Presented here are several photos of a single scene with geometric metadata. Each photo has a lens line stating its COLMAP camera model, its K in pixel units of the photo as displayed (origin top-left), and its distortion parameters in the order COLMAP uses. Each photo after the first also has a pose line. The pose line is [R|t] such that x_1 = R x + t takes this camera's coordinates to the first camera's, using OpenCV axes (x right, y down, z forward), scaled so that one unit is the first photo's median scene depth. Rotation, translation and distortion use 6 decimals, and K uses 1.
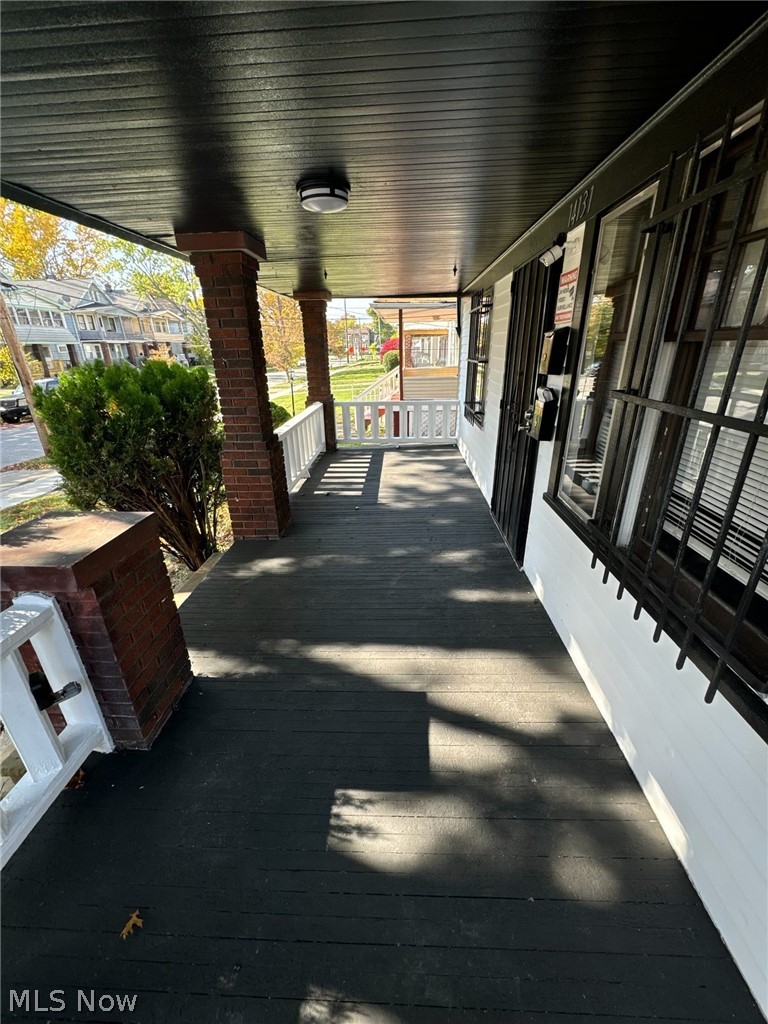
lens RADIAL K [[406.0, 0, 382.9], [0, 406.0, 512.3], [0, 0, 1]] dist [-0.000362, -0.000838]
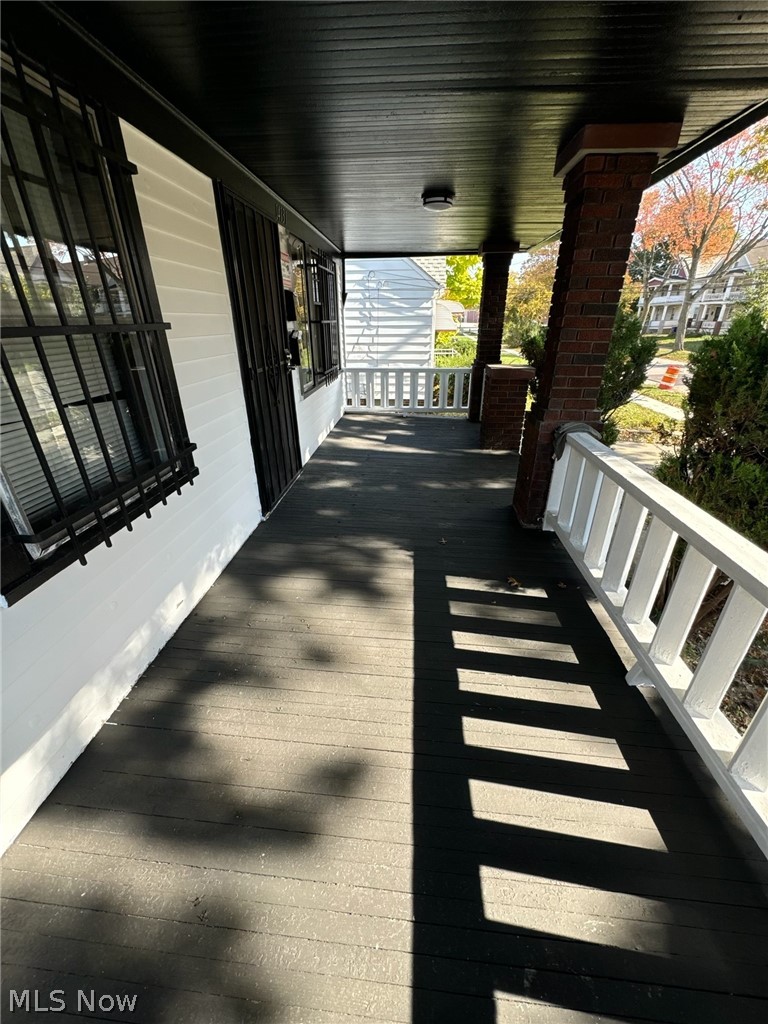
lens RADIAL K [[406.0, 0, 381.1], [0, 406.0, 513.9], [0, 0, 1]] dist [-0.000362, -0.000838]
pose [[-0.998617, 0.012475, 0.051069, 0.001709], [0.046340, 0.667640, 0.743041, -0.517965], [-0.024826, 0.744380, -0.667294, 1.355656]]
